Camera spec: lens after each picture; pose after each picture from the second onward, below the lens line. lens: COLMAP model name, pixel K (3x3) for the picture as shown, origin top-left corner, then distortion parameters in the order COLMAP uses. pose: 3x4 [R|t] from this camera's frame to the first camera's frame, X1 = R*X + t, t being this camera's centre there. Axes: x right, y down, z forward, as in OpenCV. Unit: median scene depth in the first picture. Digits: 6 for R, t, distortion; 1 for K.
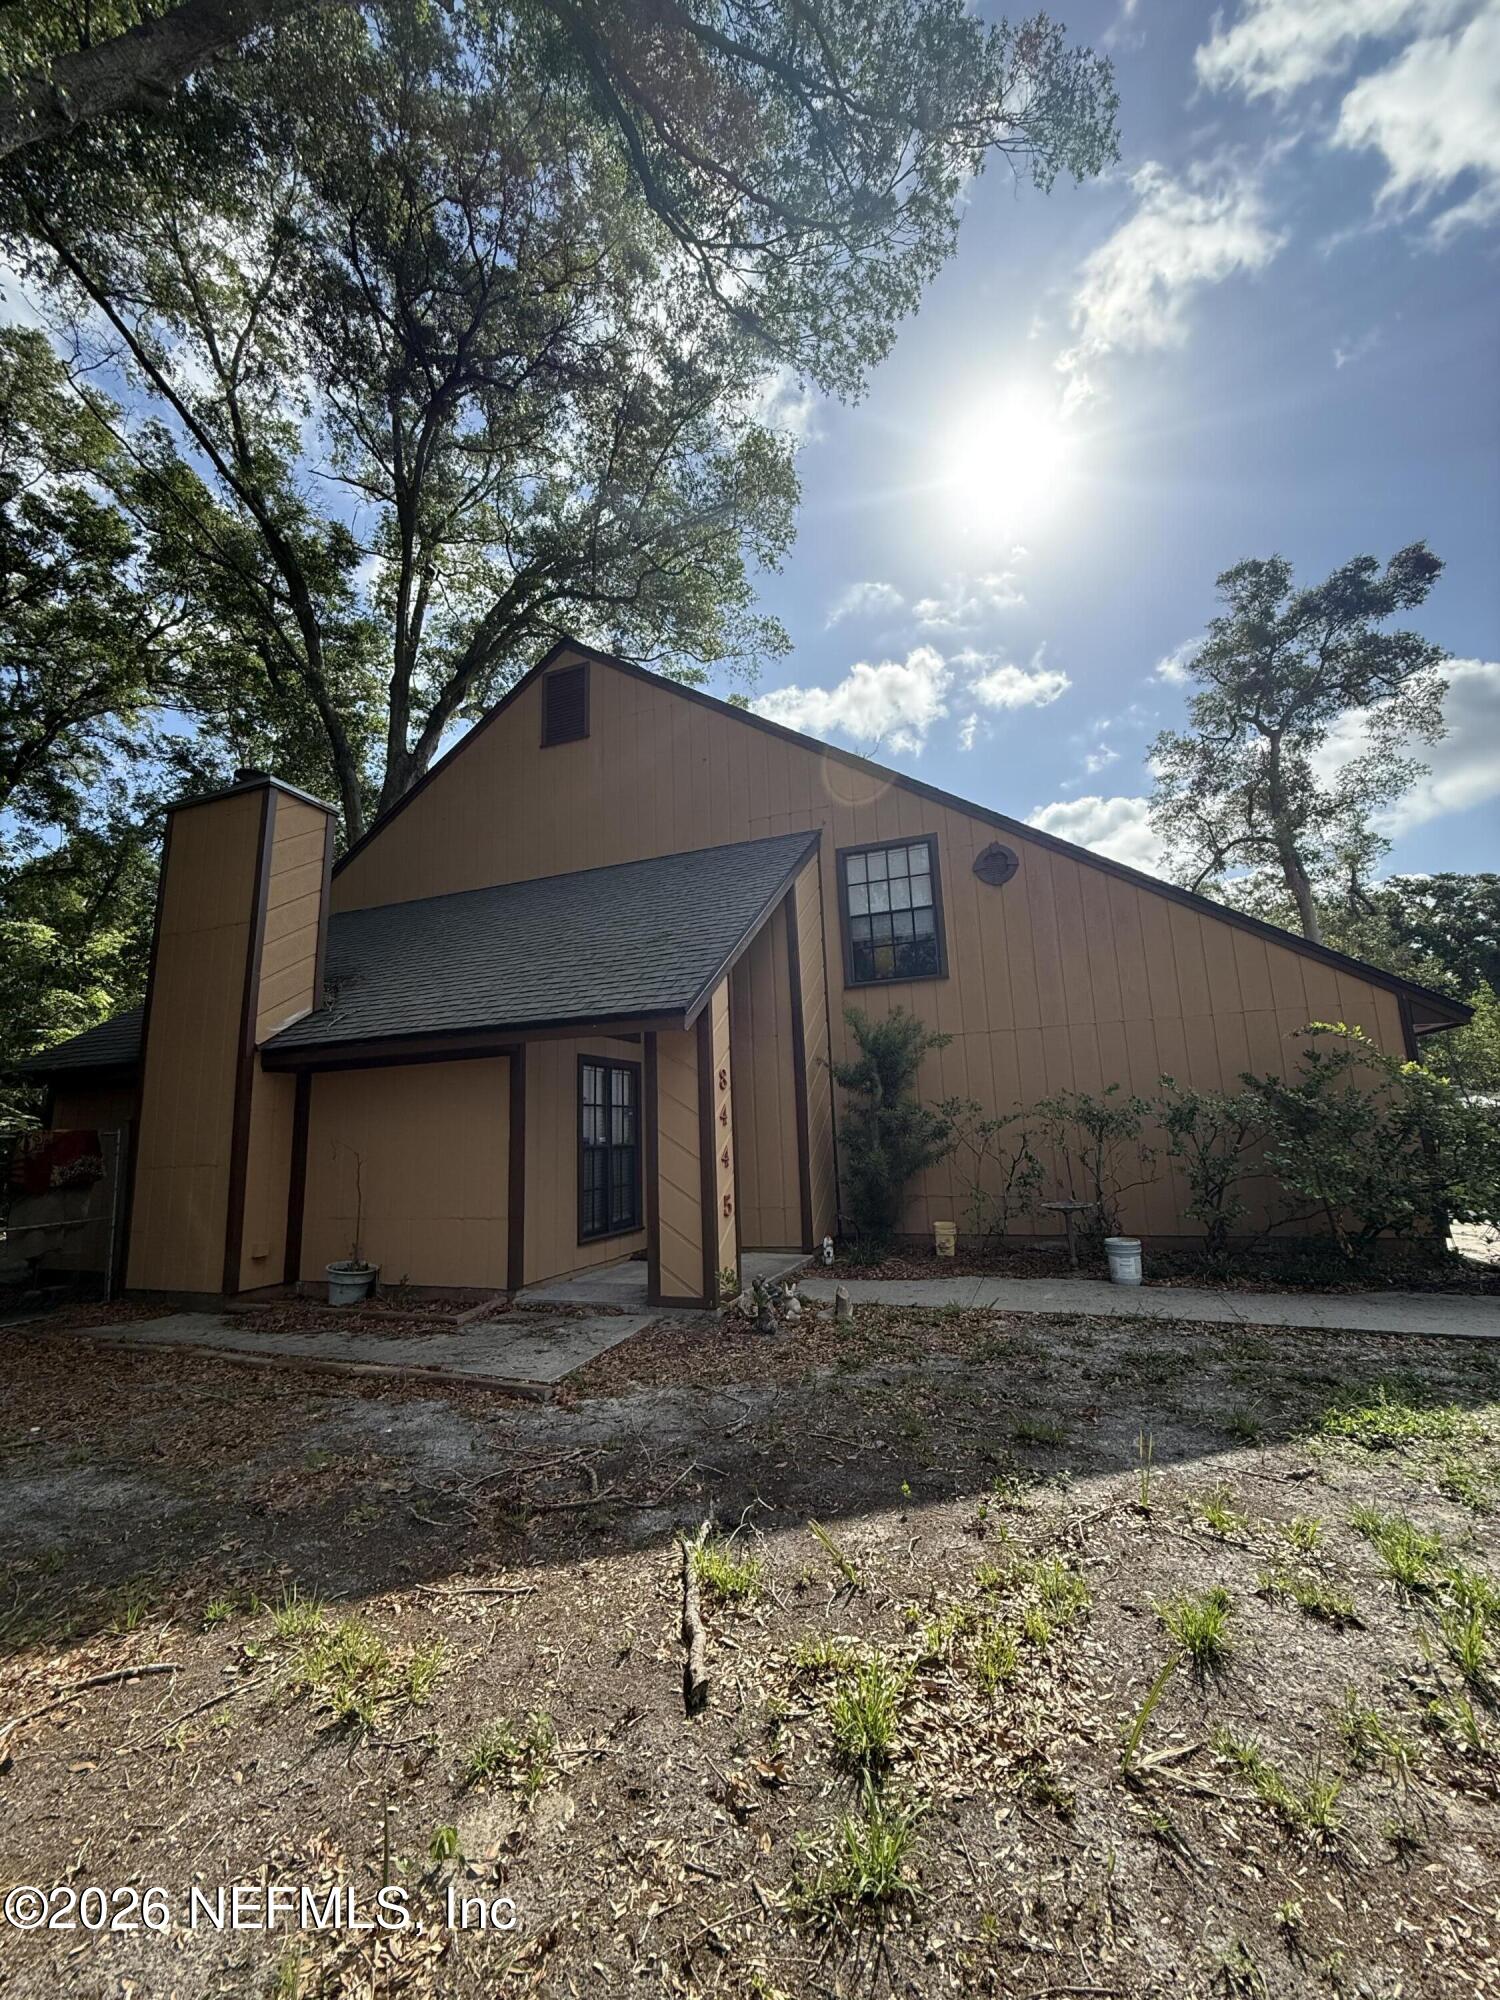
lens RADIAL K [[794.4, 0, 752.6], [0, 794.4, 998.1], [0, 0, 1]] dist [-0.001428, 0.000189]
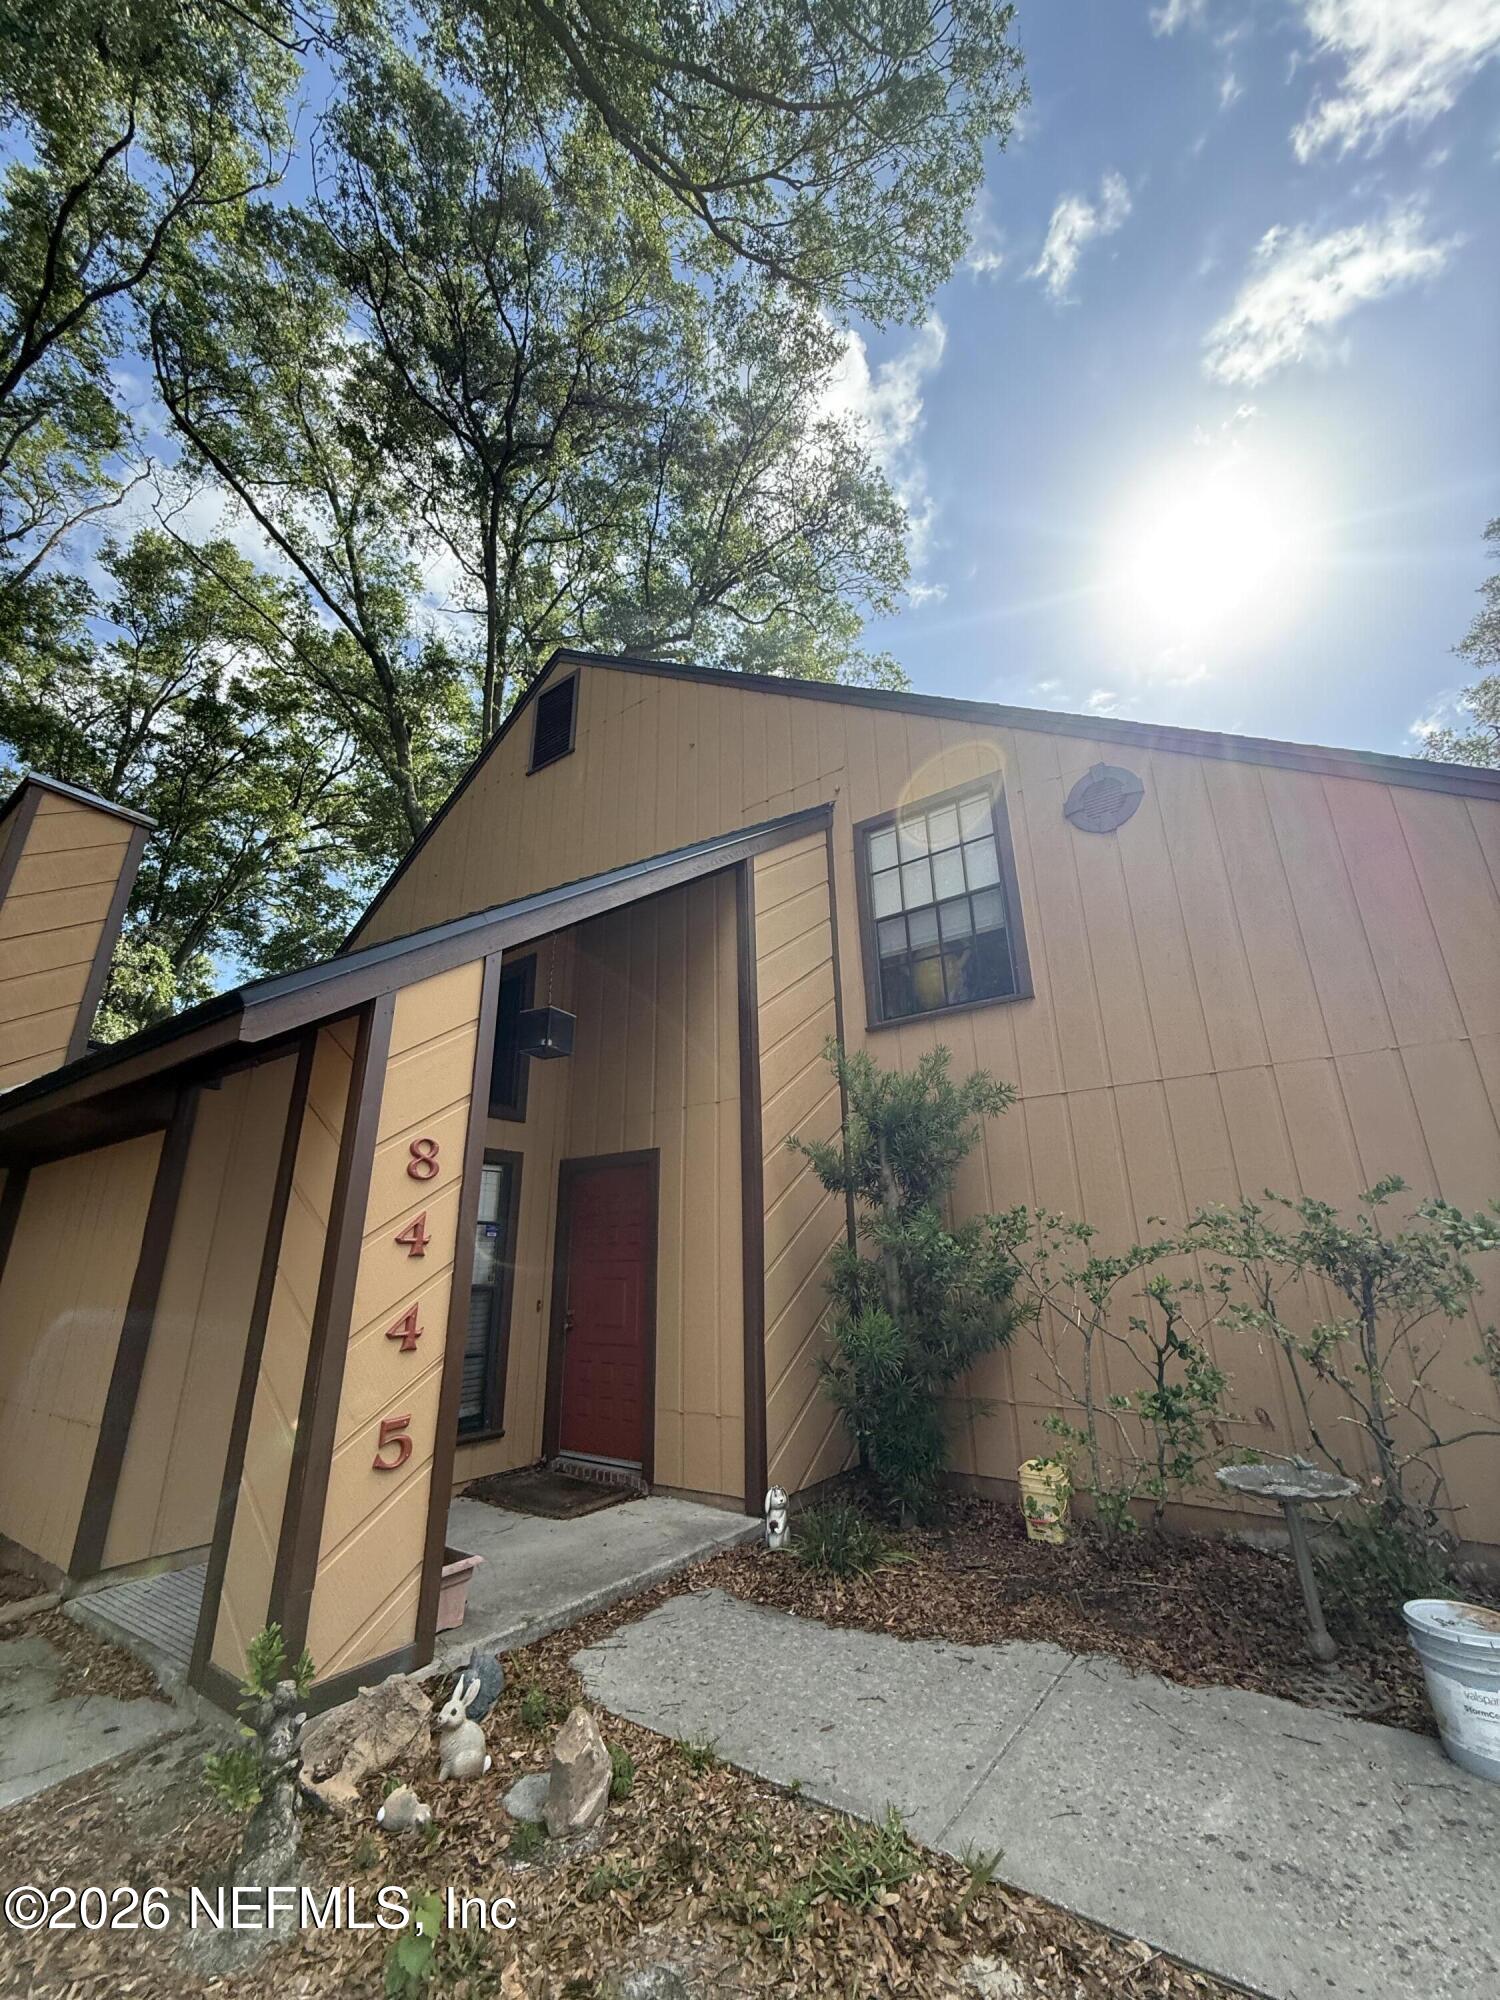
lens RADIAL K [[794.4, 0, 742.7], [0, 794.4, 1001.6], [0, 0, 1]] dist [-0.001428, 0.000189]
pose [[0.962087, -0.063470, -0.265254, 0.190068], [0.023648, 0.988295, -0.150710, 0.057158], [0.271715, 0.138724, 0.952327, 0.382420]]
